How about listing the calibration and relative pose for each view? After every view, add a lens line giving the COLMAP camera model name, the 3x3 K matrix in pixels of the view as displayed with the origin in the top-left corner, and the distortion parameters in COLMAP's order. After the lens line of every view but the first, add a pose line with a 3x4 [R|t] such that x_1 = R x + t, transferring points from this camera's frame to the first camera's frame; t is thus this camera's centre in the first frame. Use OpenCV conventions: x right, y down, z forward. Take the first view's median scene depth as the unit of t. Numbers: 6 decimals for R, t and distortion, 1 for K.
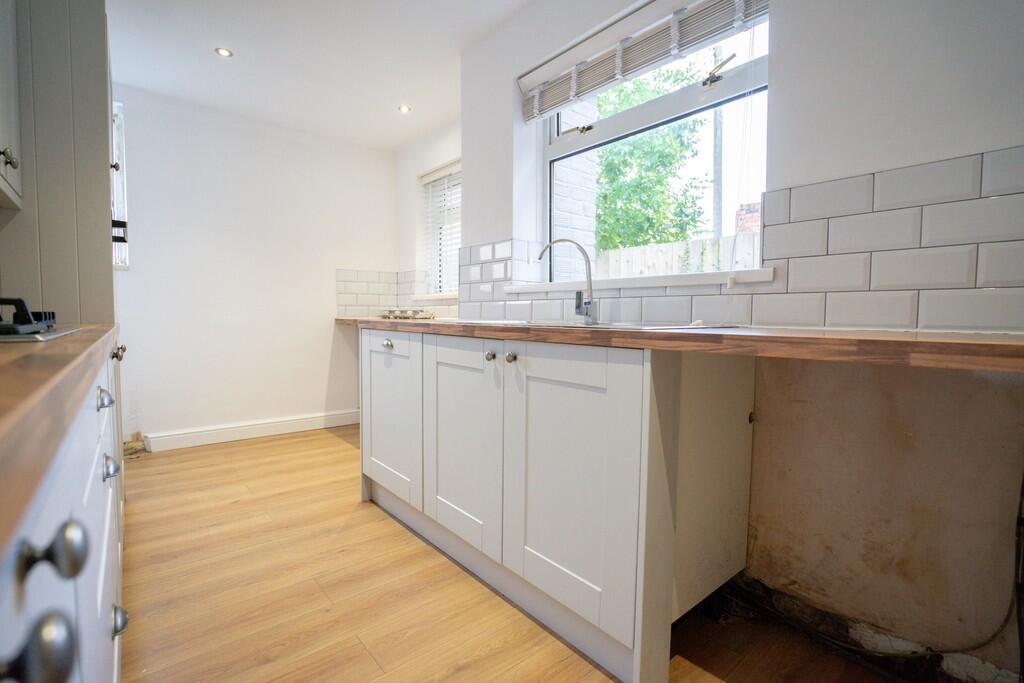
lens RADIAL K [[467.9, 0, 508.0], [0, 467.9, 343.1], [0, 0, 1]] dist [-0.045834, 0.013331]
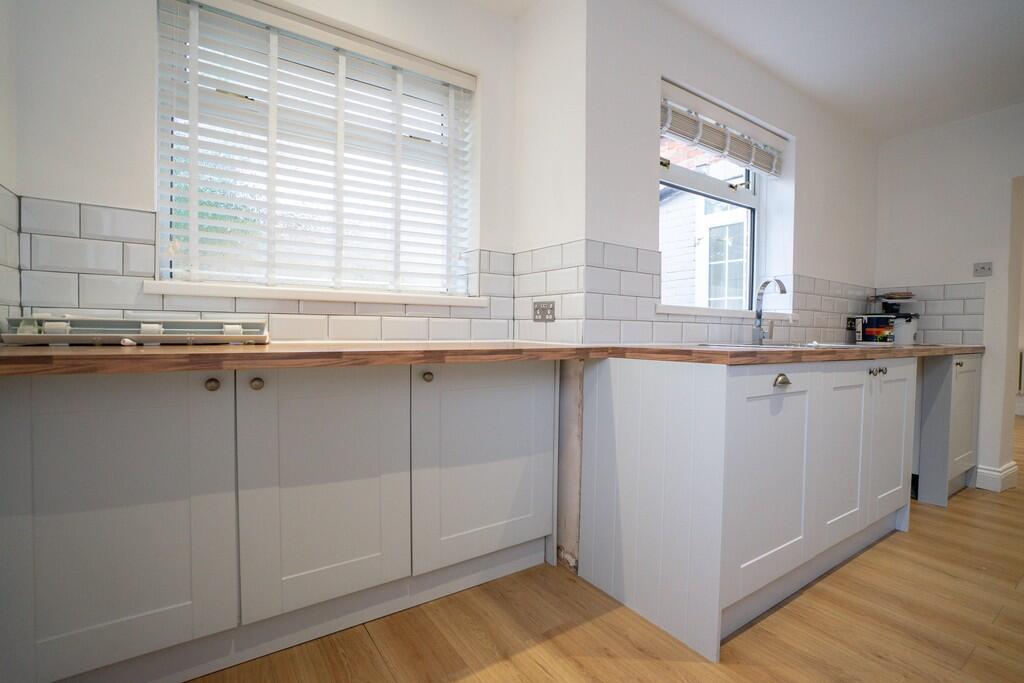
lens RADIAL K [[464.8, 0, 515.3], [0, 464.8, 348.8], [0, 0, 1]] dist [-0.034612, 0.000185]
pose [[0.112788, -0.038019, 0.992891, -1.038071], [0.046743, 0.998364, 0.032919, -0.093733], [-0.992519, 0.042698, 0.114381, 1.354485]]
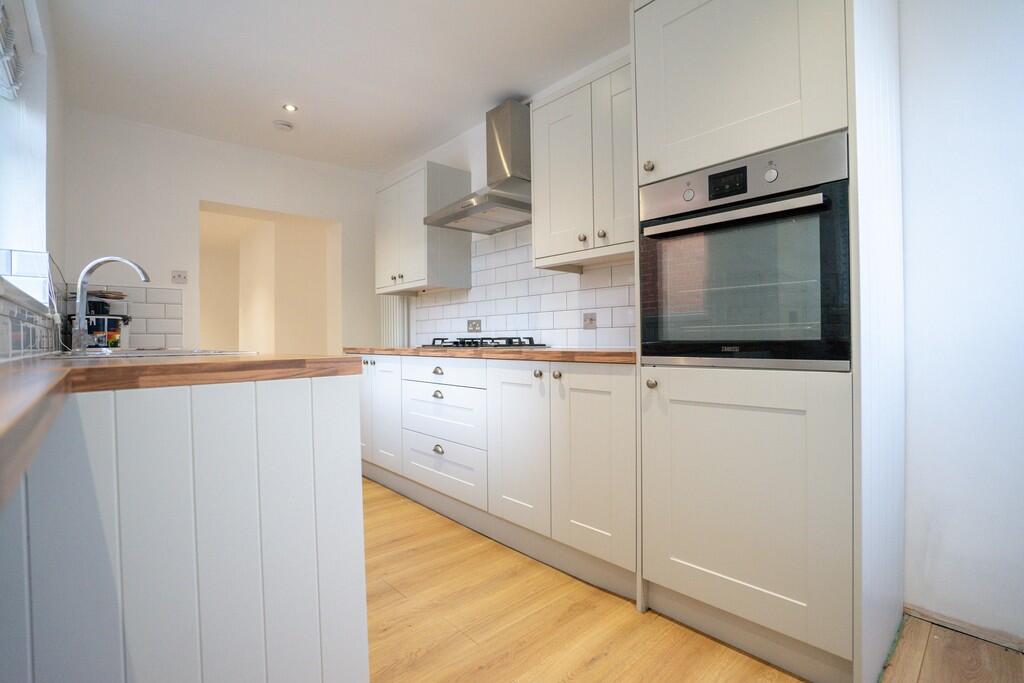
lens RADIAL K [[467.9, 0, 508.0], [0, 467.9, 343.1], [0, 0, 1]] dist [-0.045834, 0.013331]
pose [[-0.999340, 0.001065, -0.036321, -0.500880], [-0.001116, 0.998199, 0.059978, -0.101037], [0.036319, 0.059979, -0.997539, 1.641356]]
